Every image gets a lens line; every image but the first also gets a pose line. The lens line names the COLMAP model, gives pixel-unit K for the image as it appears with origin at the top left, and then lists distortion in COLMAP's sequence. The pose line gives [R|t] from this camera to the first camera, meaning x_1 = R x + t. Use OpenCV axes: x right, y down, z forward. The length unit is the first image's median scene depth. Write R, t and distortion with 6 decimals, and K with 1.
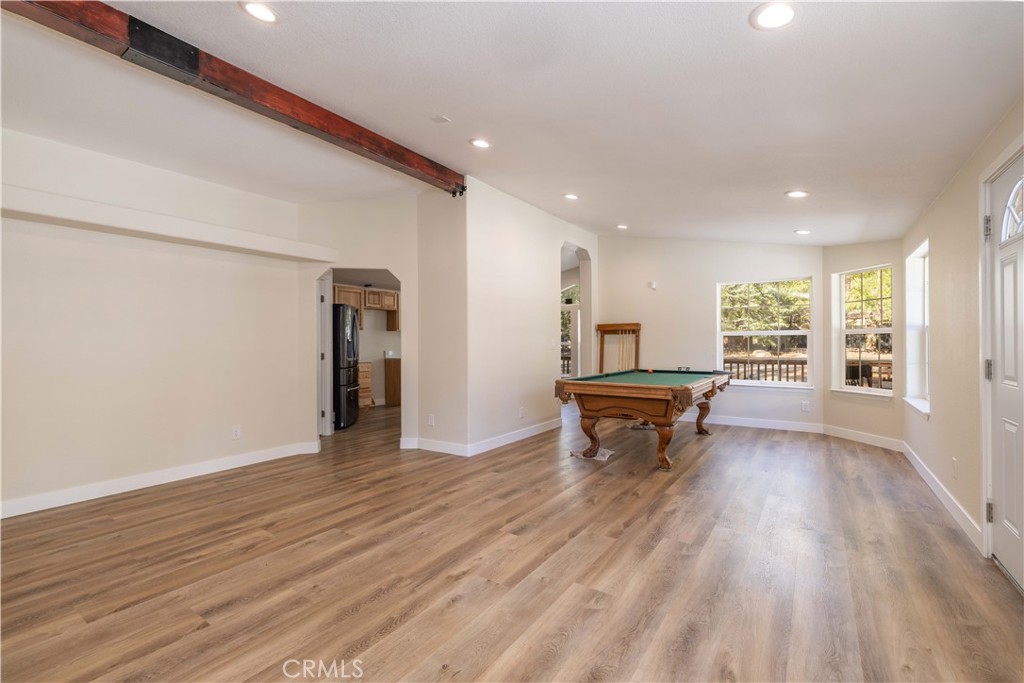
lens RADIAL K [[465.3, 0, 511.5], [0, 465.3, 340.4], [0, 0, 1]] dist [-0.002034, -0.000382]
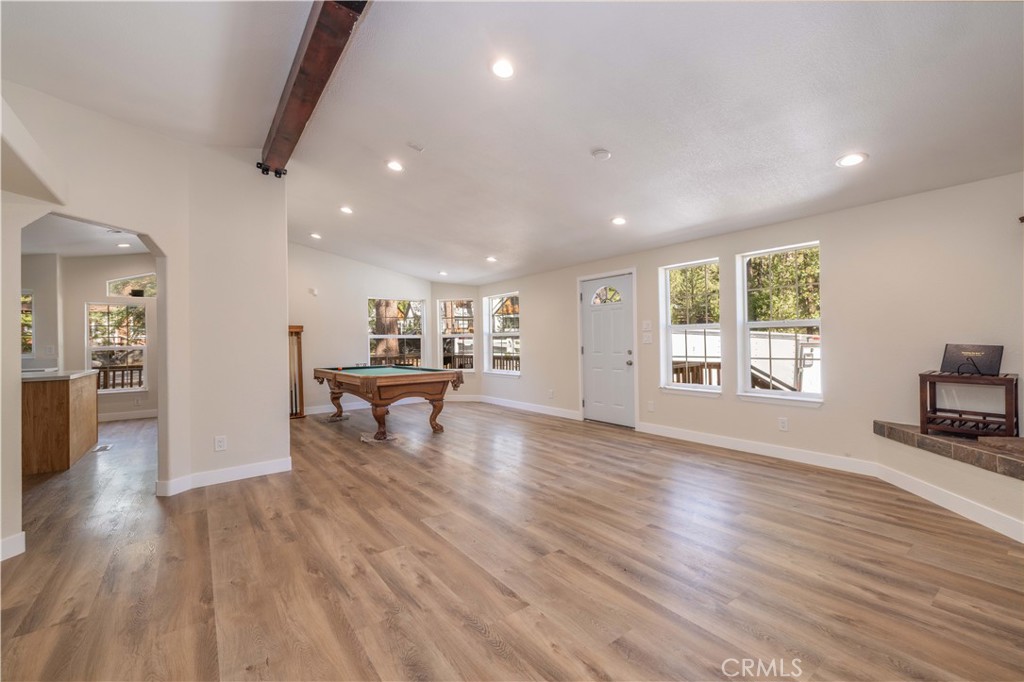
lens RADIAL K [[413.3, 0, 511.2], [0, 413.3, 341.2], [0, 0, 1]] dist [0.001527, 0.000048]
pose [[0.328651, -0.001612, 0.944450, -1.321804], [0.009551, 0.999953, -0.001617, -0.020386], [-0.944403, 0.009552, 0.328651, 0.497670]]
